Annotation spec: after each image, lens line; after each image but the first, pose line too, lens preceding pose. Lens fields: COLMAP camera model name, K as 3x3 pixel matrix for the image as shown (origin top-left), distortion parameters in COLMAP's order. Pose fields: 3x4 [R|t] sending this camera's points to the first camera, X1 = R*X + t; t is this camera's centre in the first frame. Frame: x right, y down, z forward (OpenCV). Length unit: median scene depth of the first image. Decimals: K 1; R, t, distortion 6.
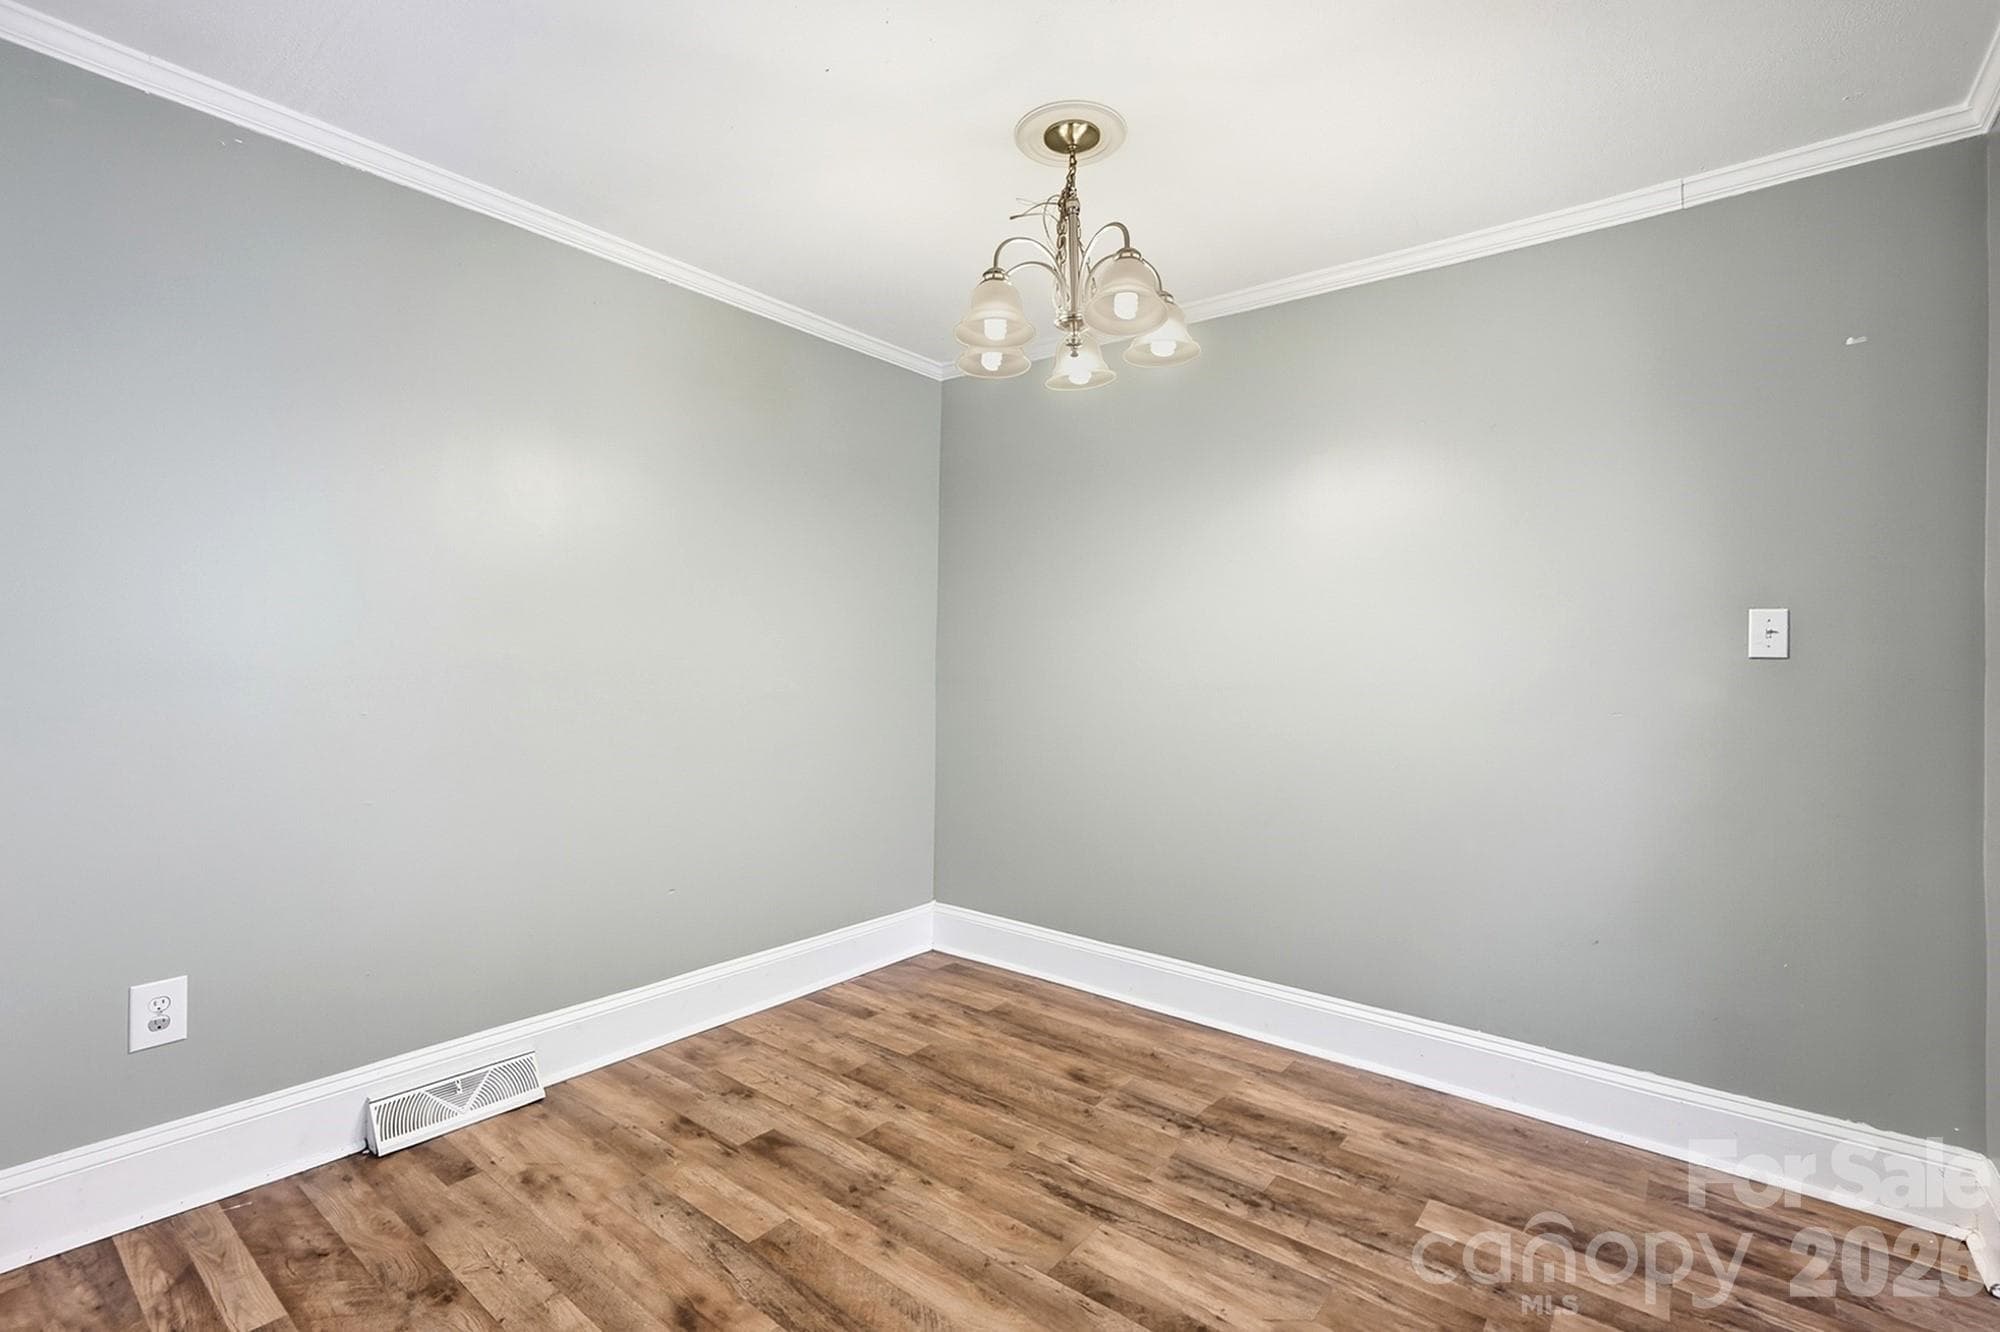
lens RADIAL K [[906.1, 0, 993.2], [0, 906.1, 662.2], [0, 0, 1]] dist [0.000187, 0.000243]
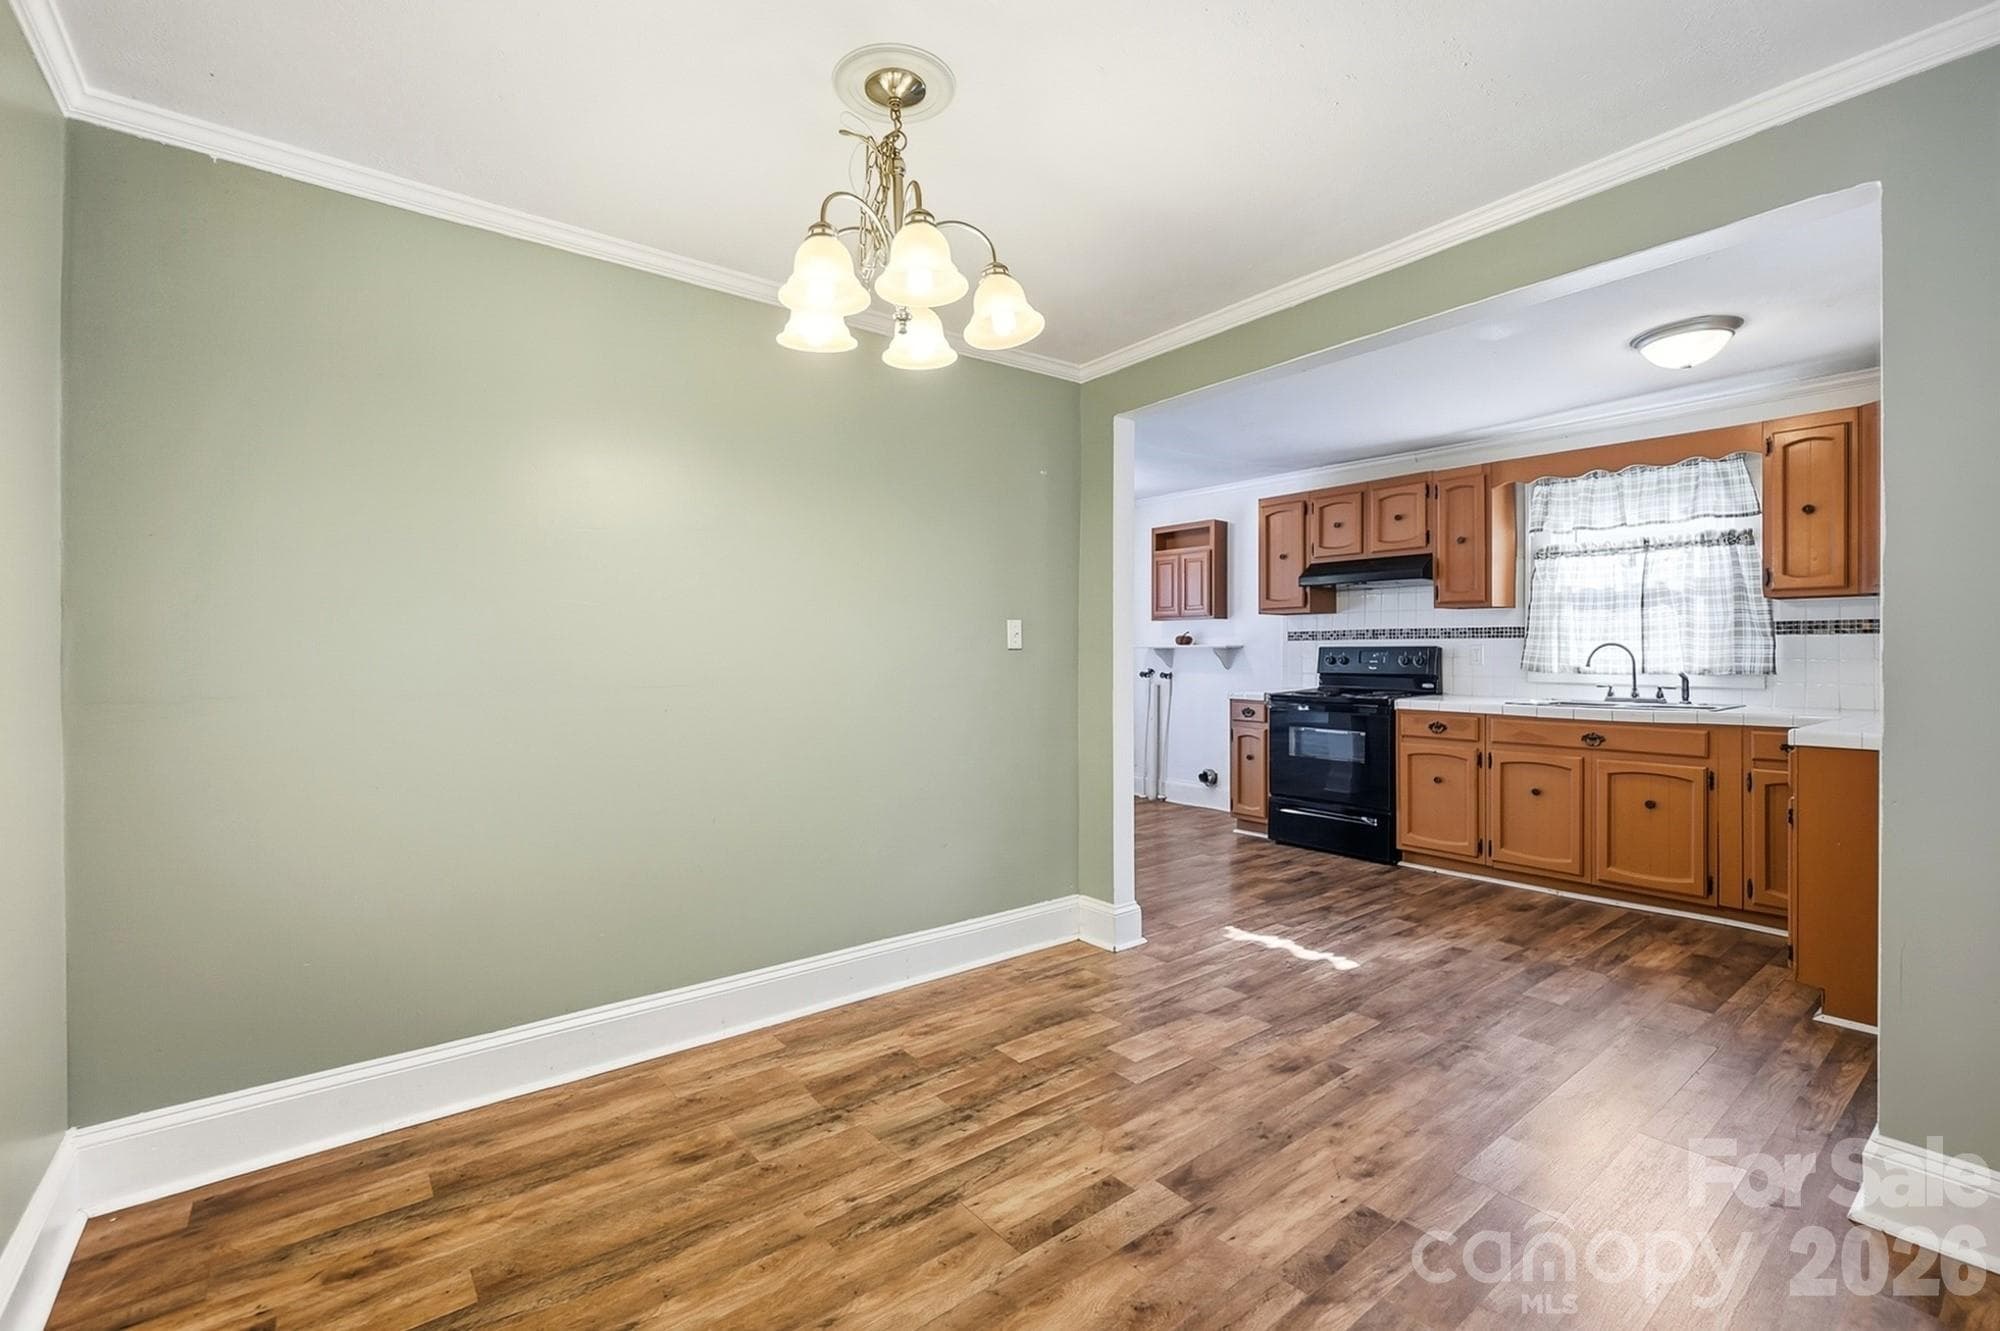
lens RADIAL K [[866.3, 0, 994.4], [0, 866.3, 667.6], [0, 0, 1]] dist [-0.002866, -0.000424]
pose [[0.231098, -0.027129, 0.972552, -0.714664], [0.009495, 0.999626, 0.025628, -0.010078], [-0.972884, 0.003312, 0.231269, 0.650284]]
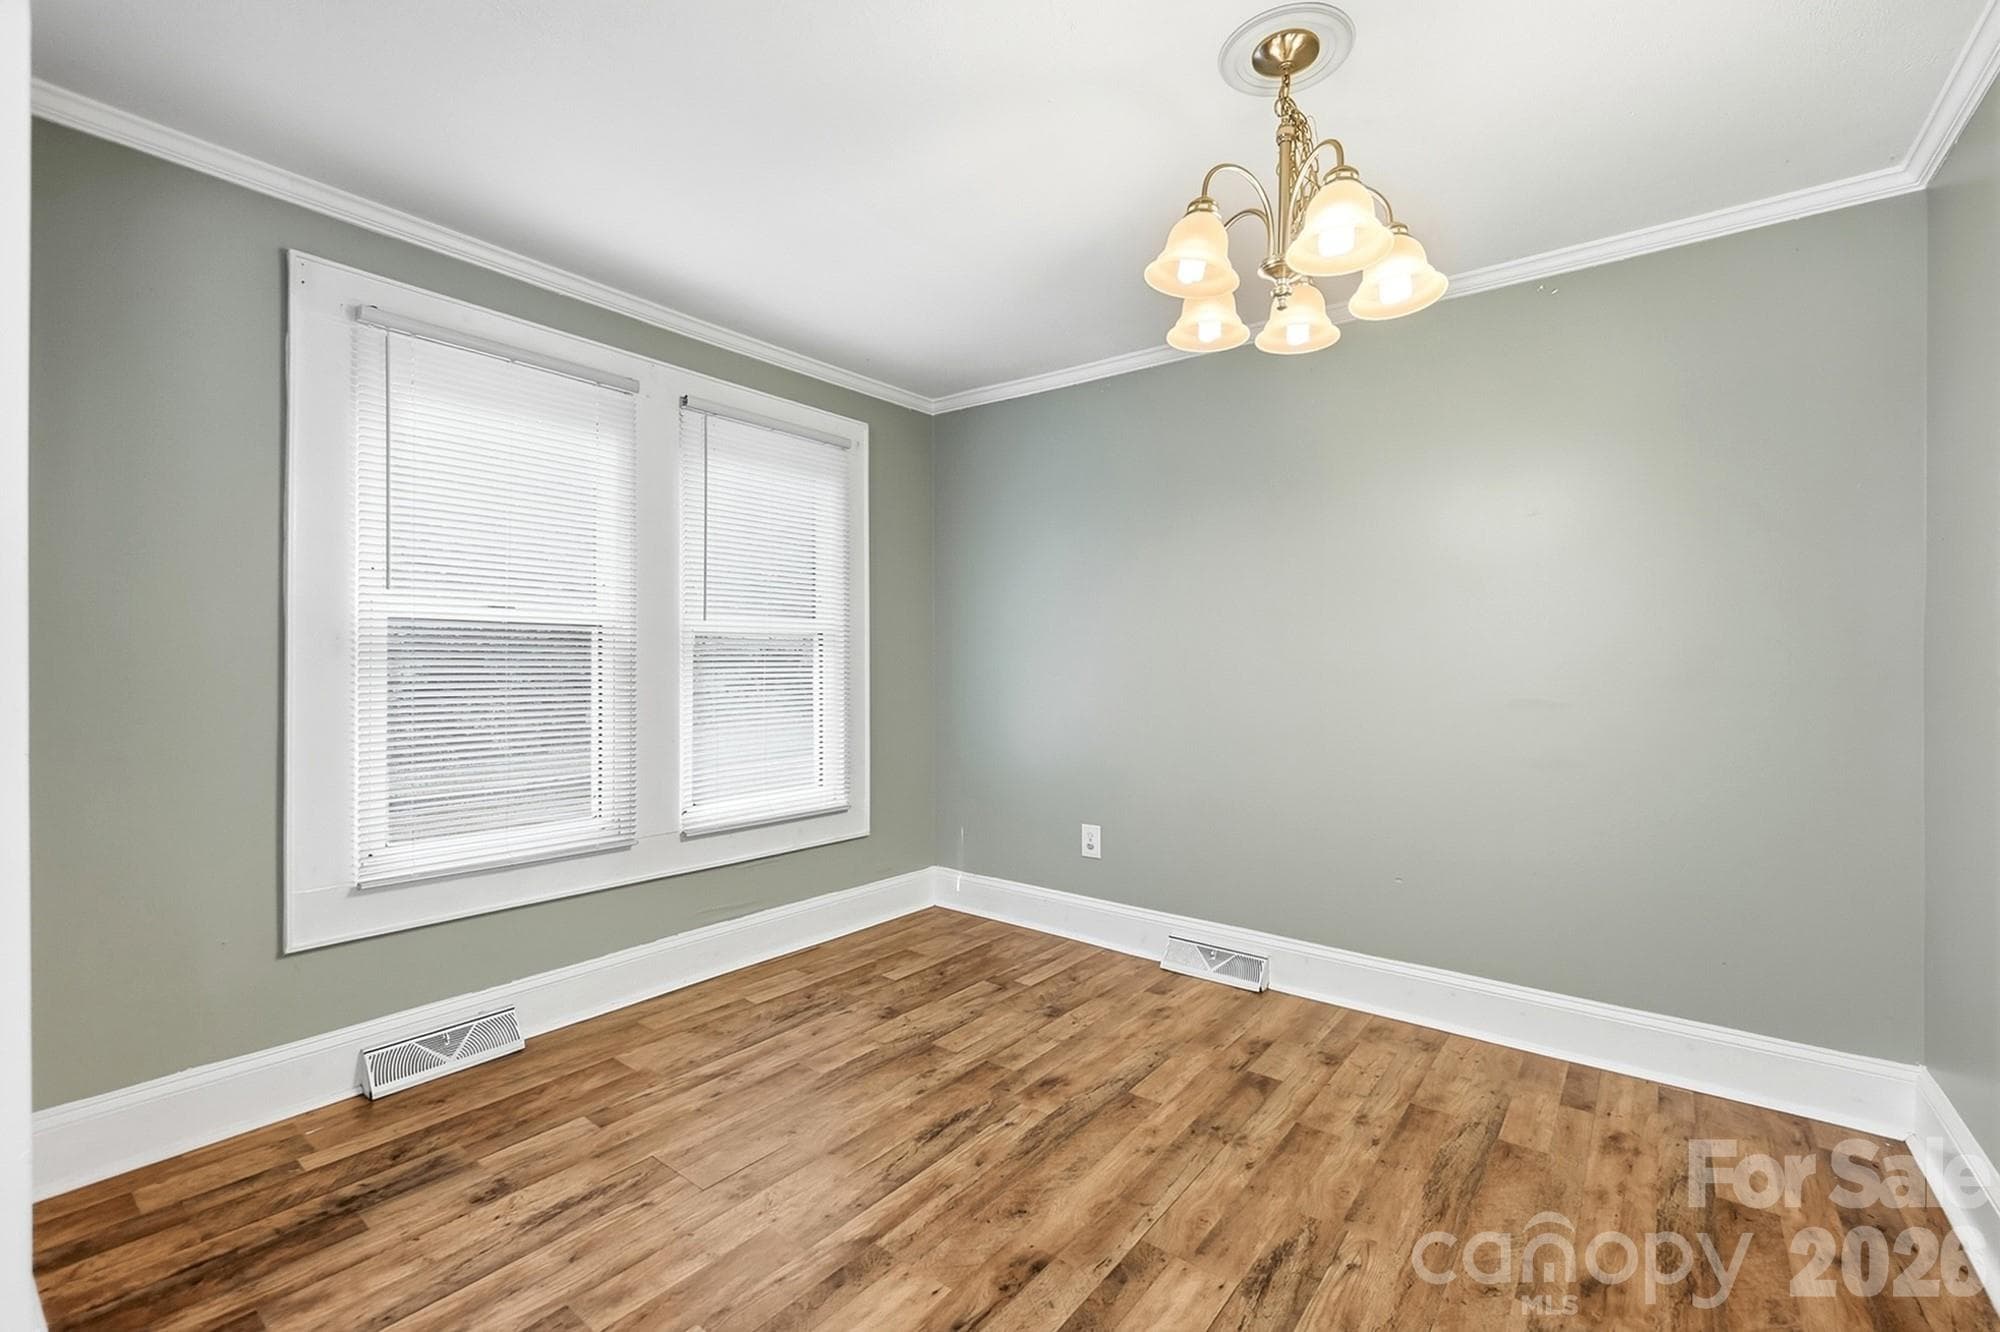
lens RADIAL K [[866.3, 0, 994.4], [0, 866.3, 668.1], [0, 0, 1]] dist [-0.002866, -0.000424]
pose [[0.008418, -0.008594, -0.999928, 0.862206], [-0.005410, 0.999948, -0.008640, 0.018842], [0.999950, 0.005482, 0.008371, 0.664138]]
